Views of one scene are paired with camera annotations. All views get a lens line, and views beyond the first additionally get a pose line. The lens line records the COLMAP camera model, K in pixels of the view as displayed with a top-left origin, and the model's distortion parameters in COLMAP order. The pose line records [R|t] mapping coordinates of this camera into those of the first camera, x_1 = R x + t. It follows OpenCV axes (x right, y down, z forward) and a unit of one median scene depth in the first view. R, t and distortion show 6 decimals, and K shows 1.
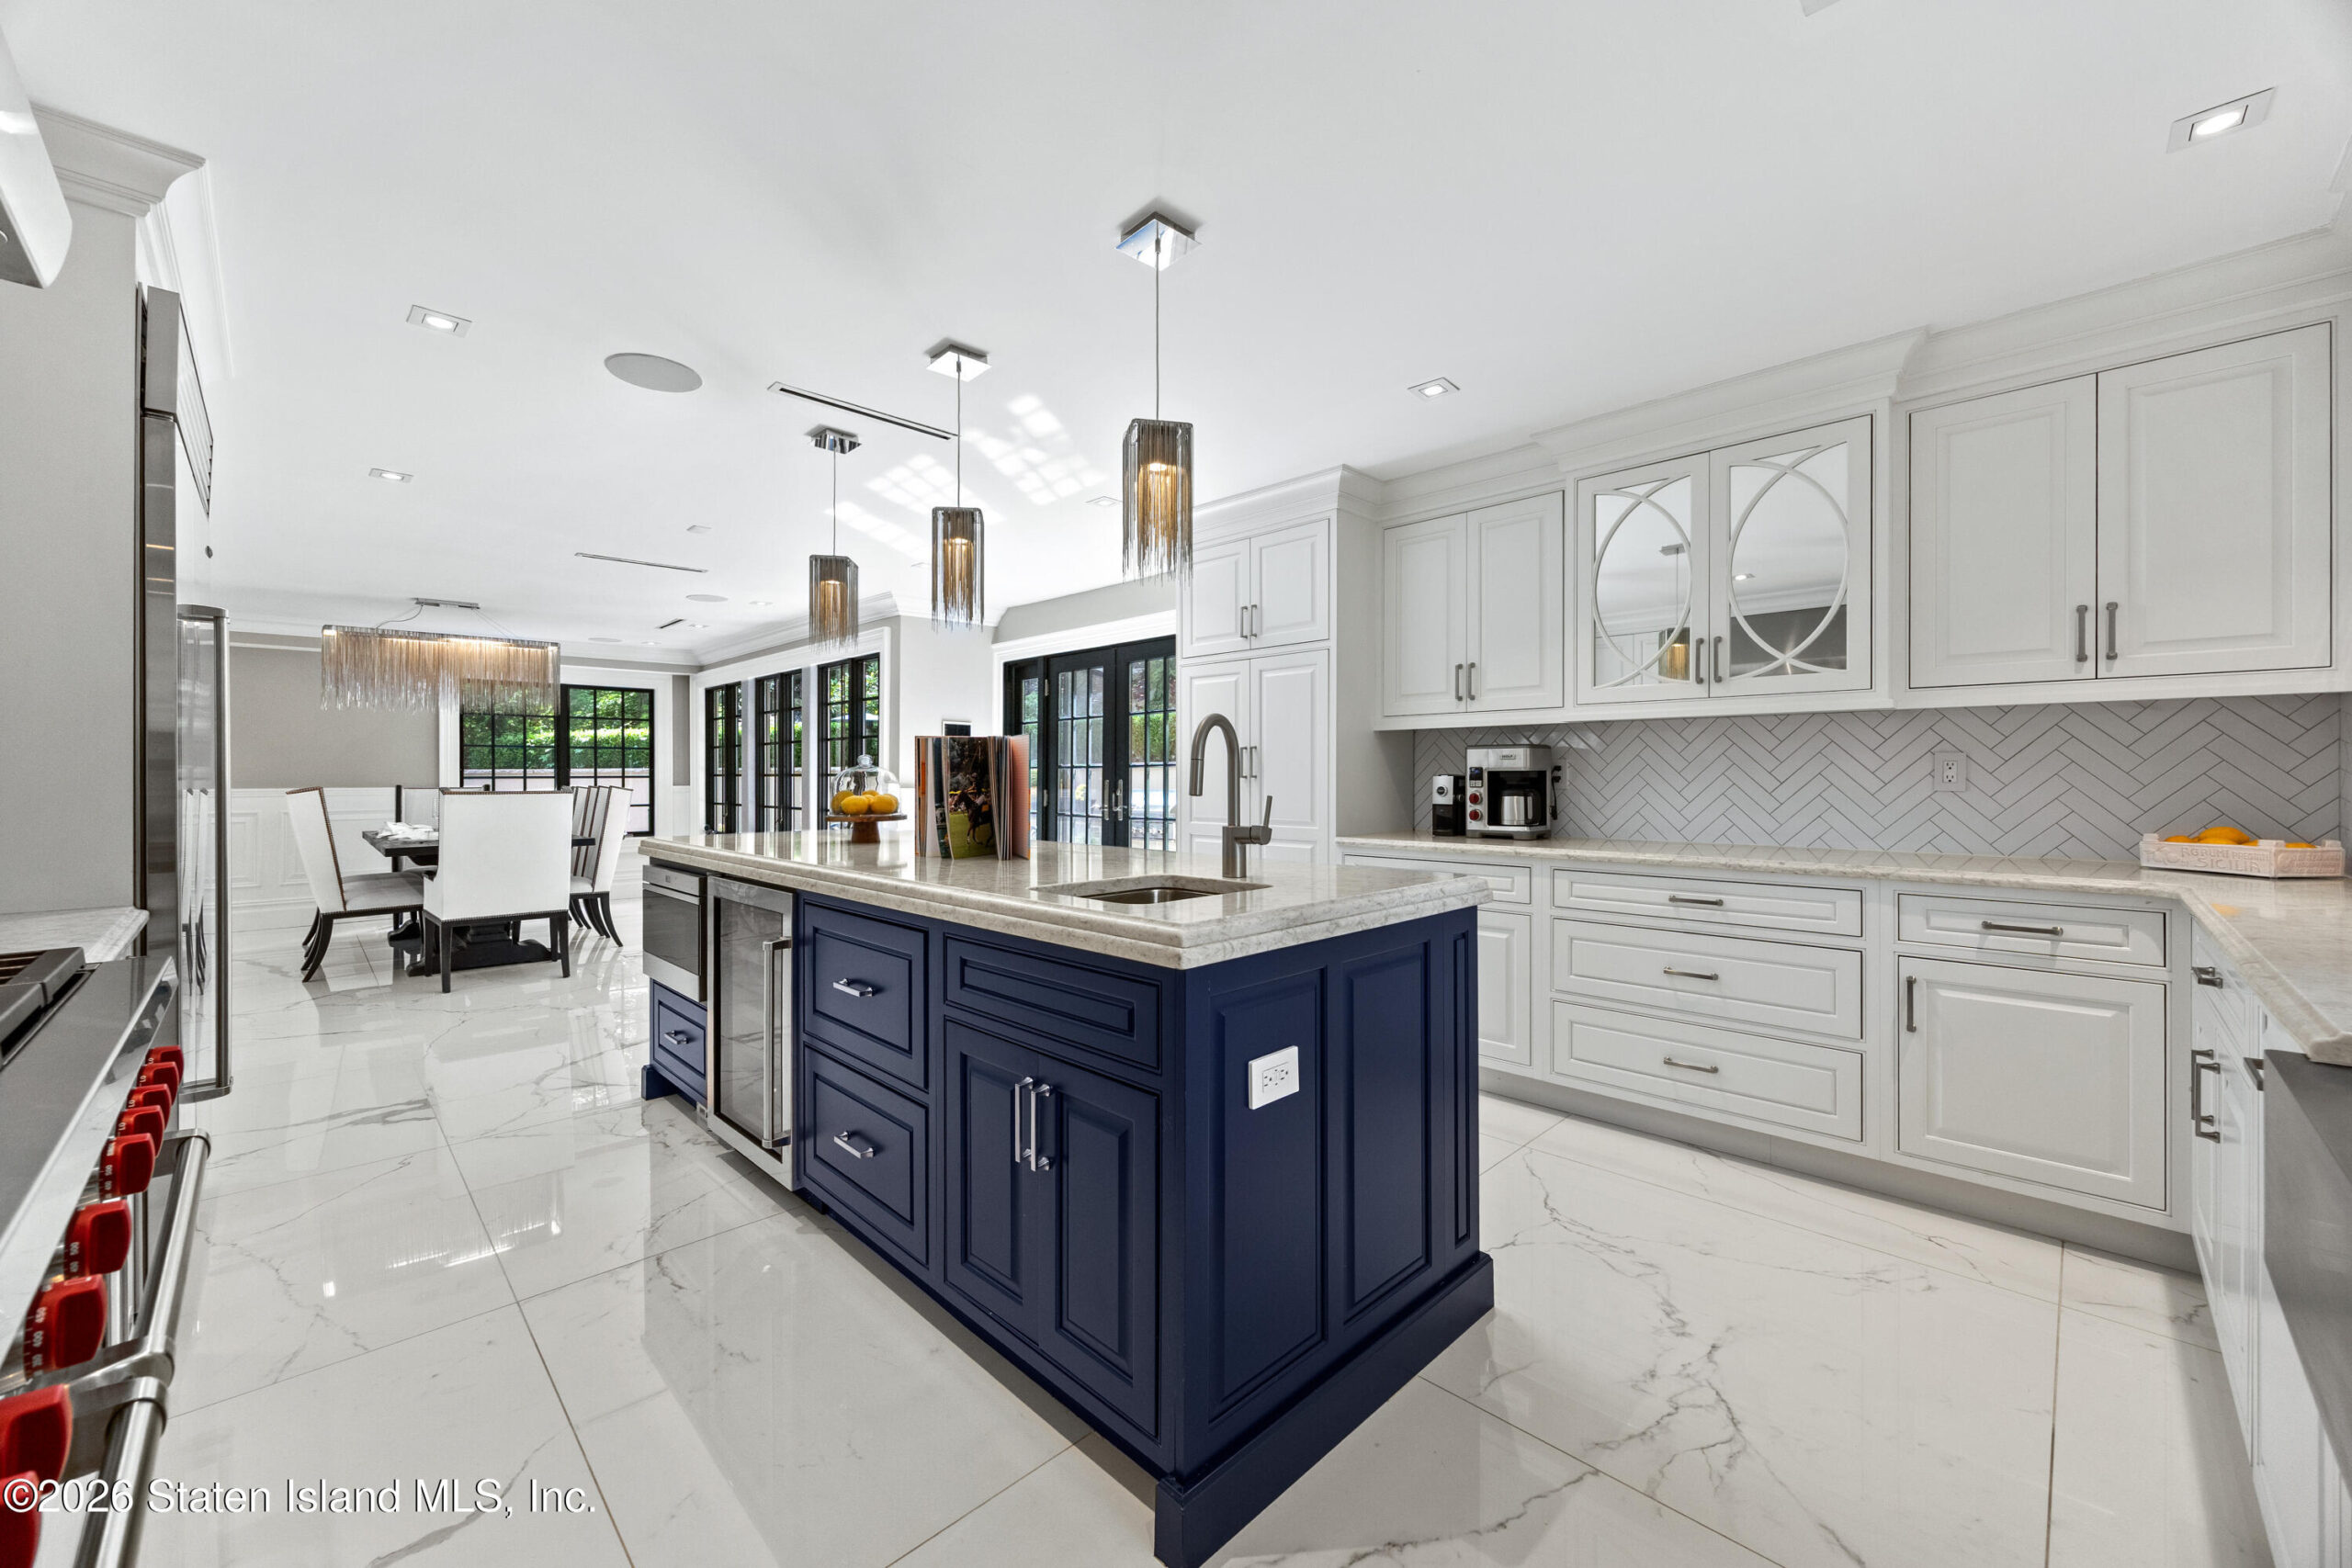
lens RADIAL K [[906.4, 0, 1177.0], [0, 906.4, 795.5], [0, 0, 1]] dist [0.006647, 0.000771]
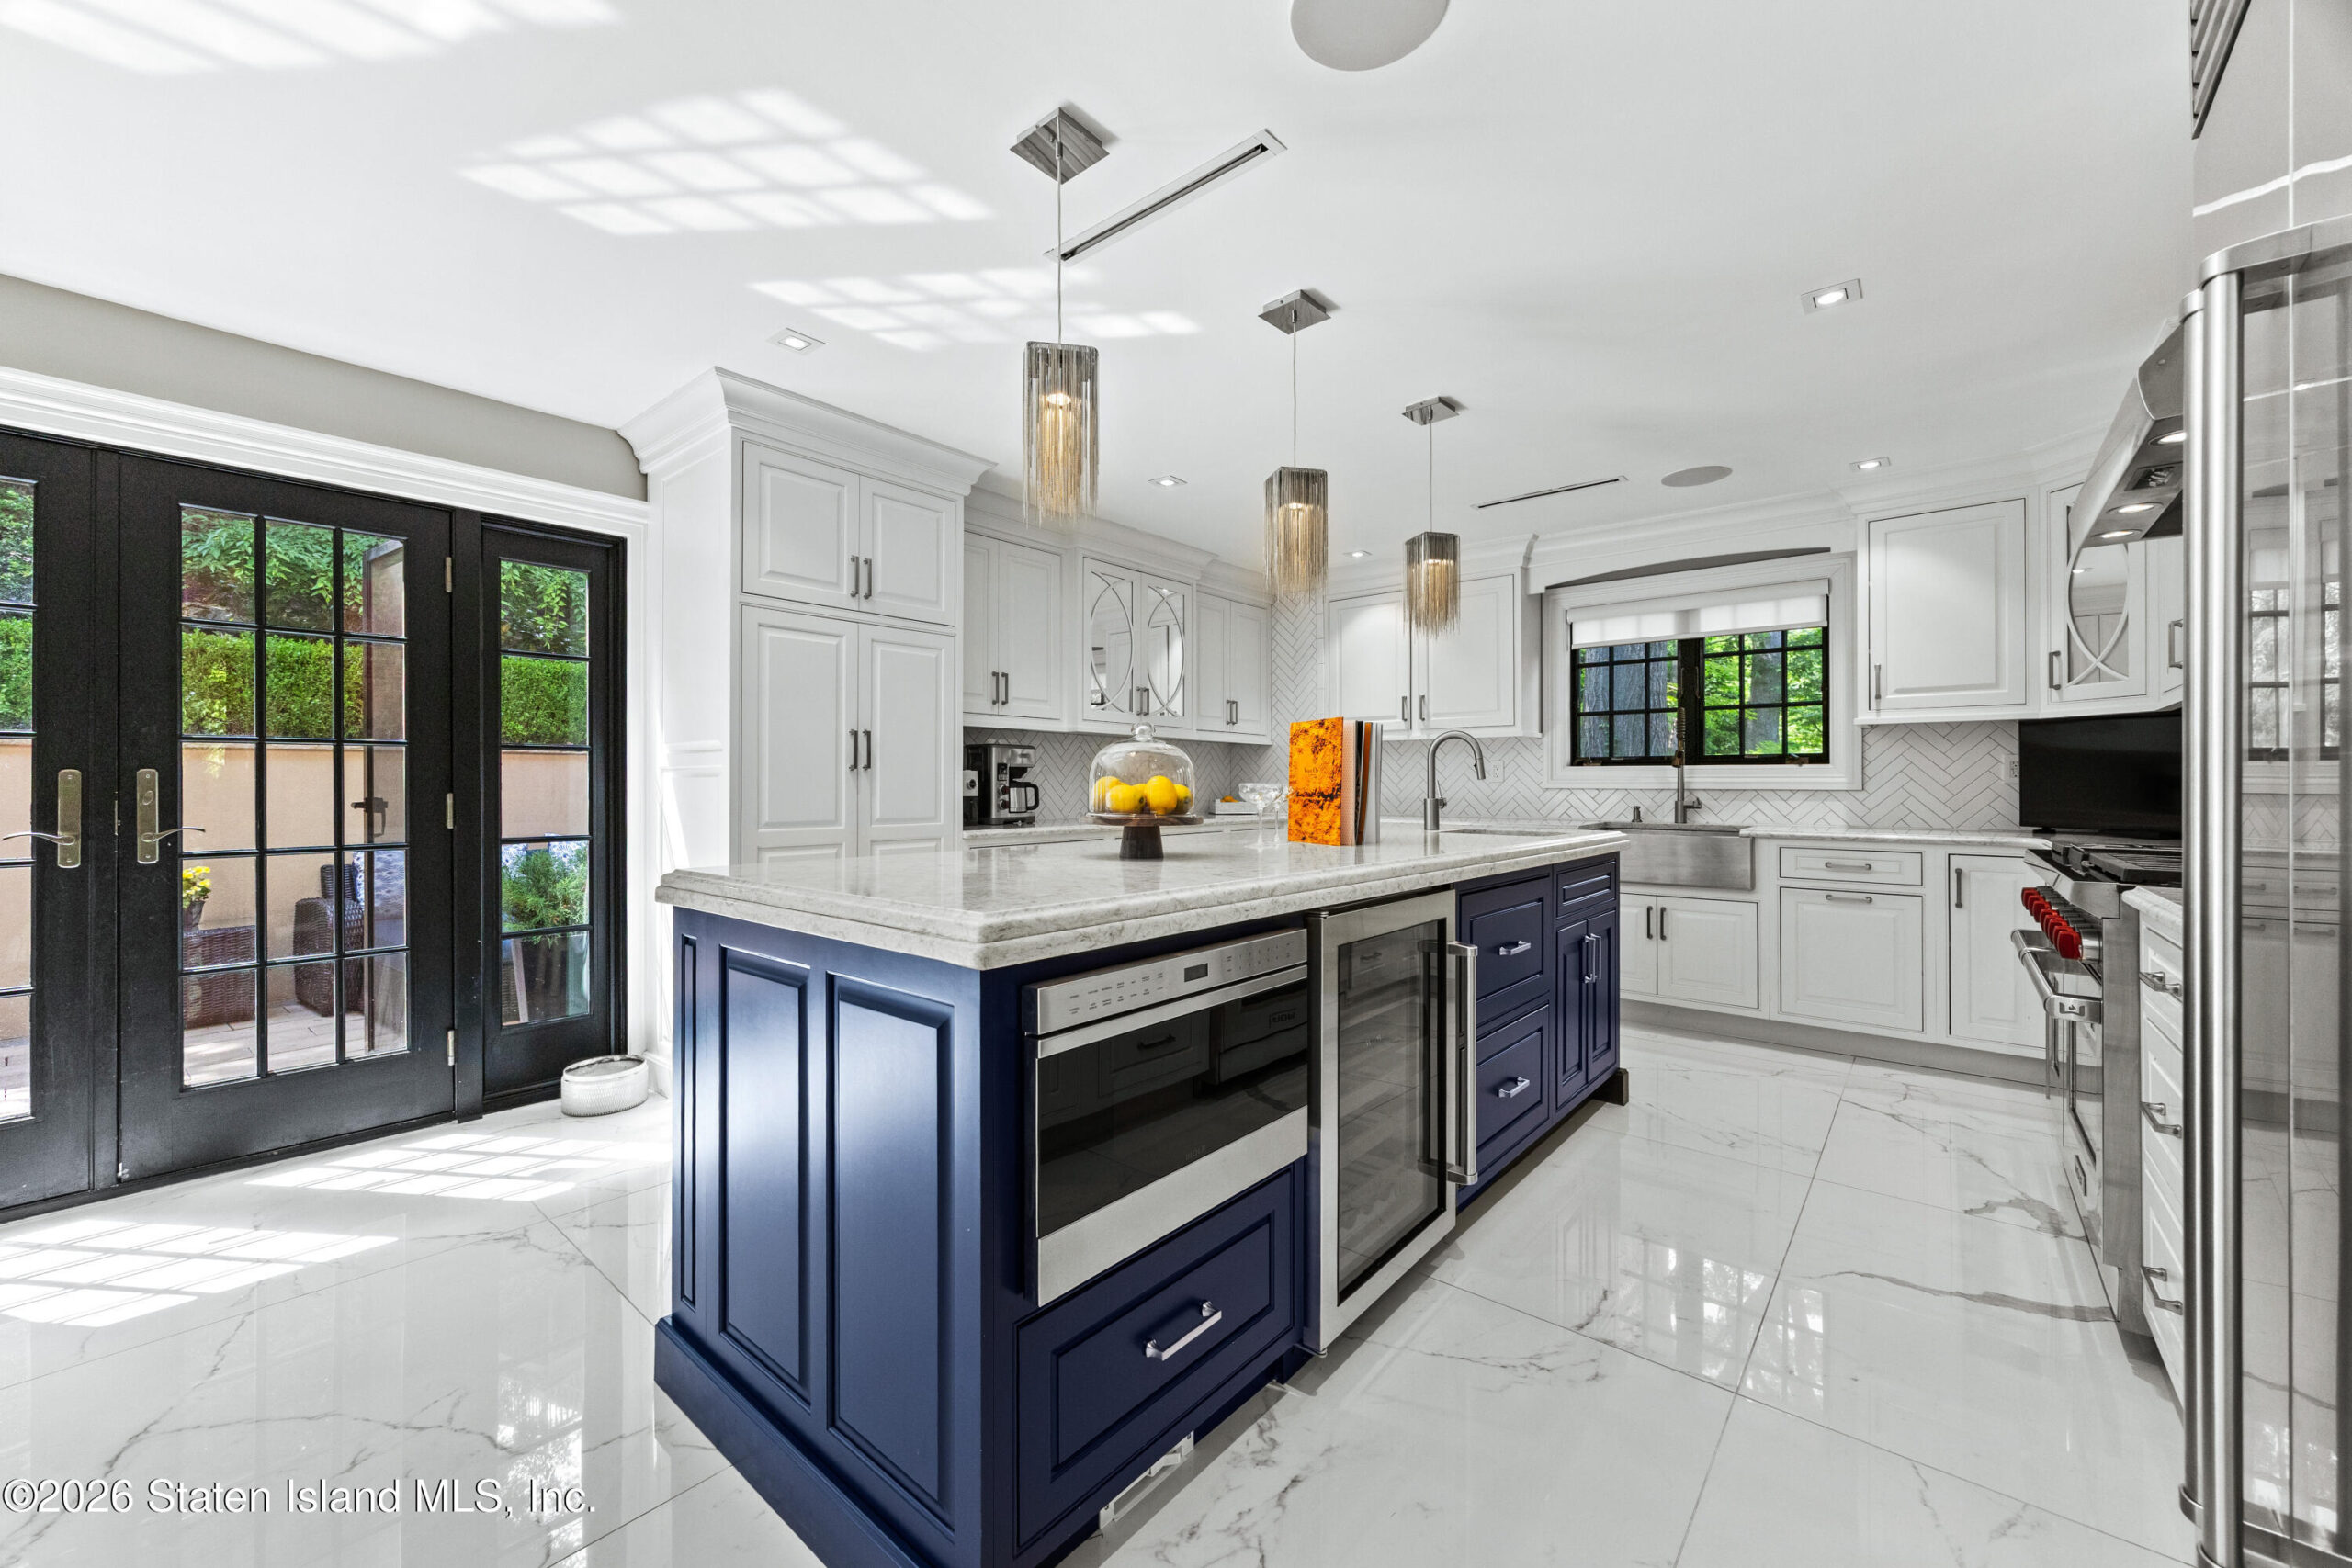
lens RADIAL K [[906.4, 0, 1170.9], [0, 906.4, 776.2], [0, 0, 1]] dist [0.006647, 0.000771]
pose [[-0.078696, 0.008700, 0.996861, -0.477031], [0.019562, 0.999783, -0.007182, -0.001176], [-0.996707, 0.018936, -0.078849, 0.496681]]
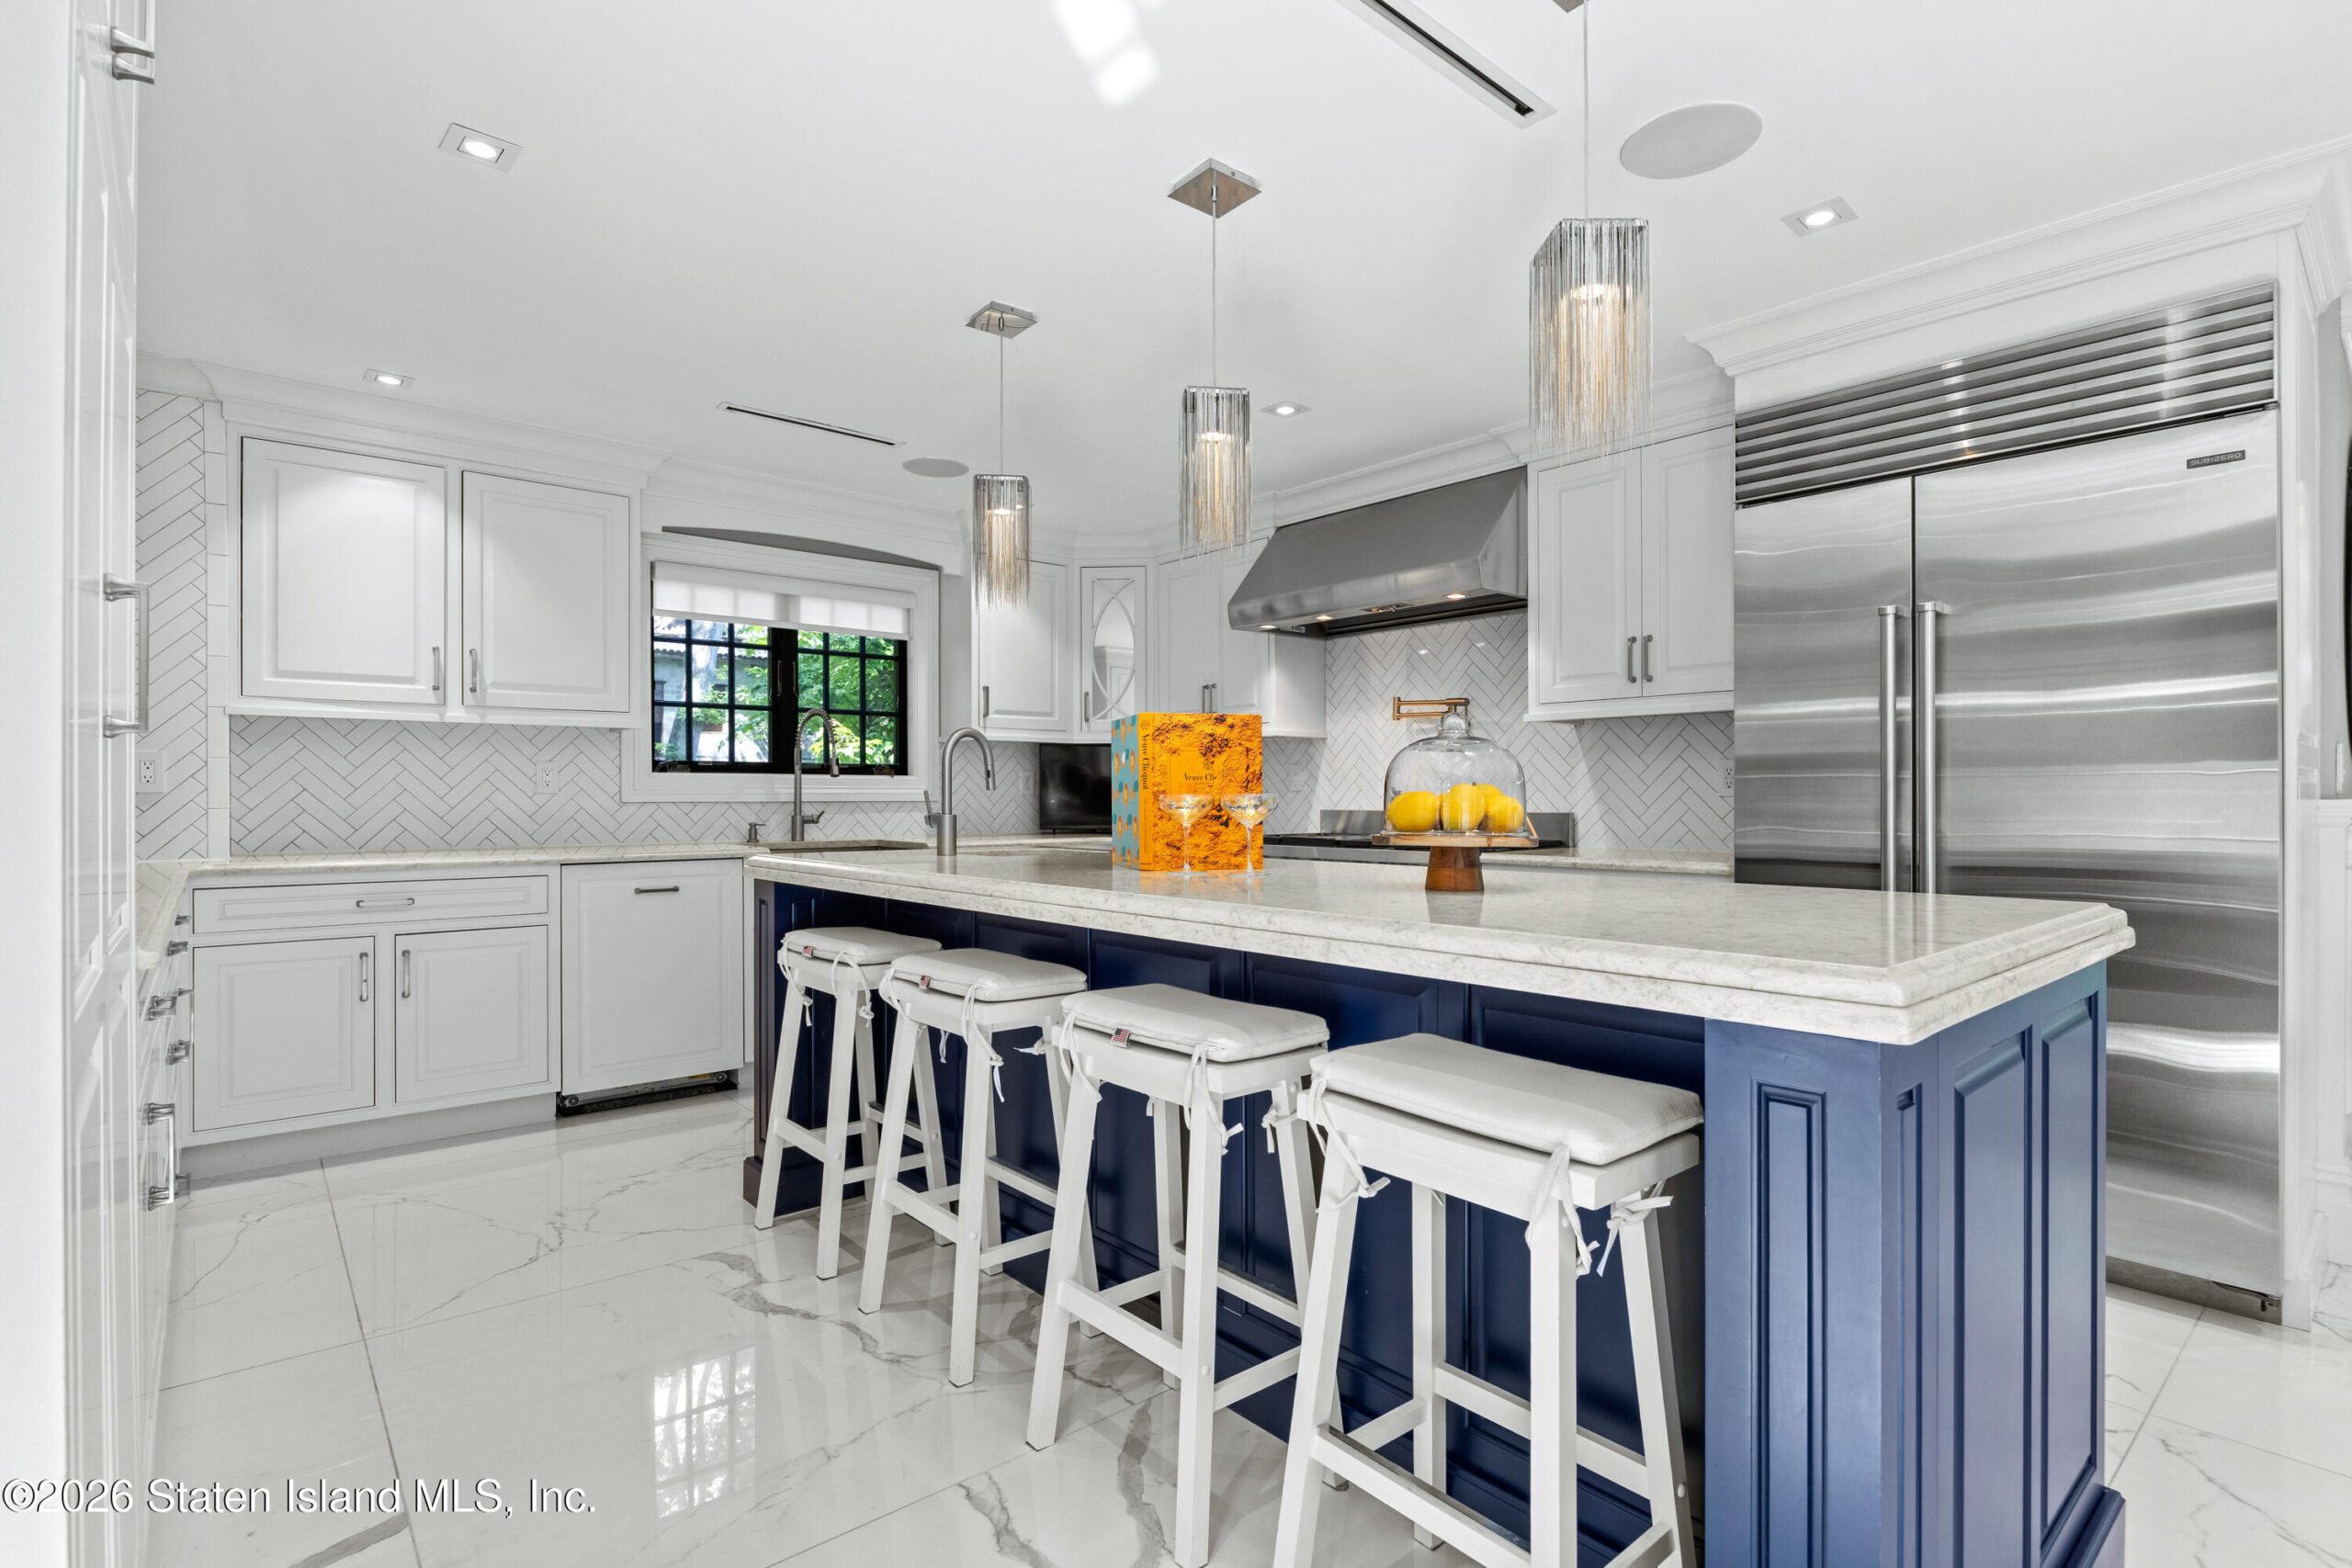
lens RADIAL K [[1118.4, 0, 1169.5], [0, 1118.4, 782.7], [0, 0, 1]] dist [0.004796, 0.000352]
pose [[-0.997669, 0.002830, 0.068183, -0.115901], [0.003458, 0.999953, 0.009081, -0.006891], [-0.068154, 0.009296, -0.997631, 0.776247]]
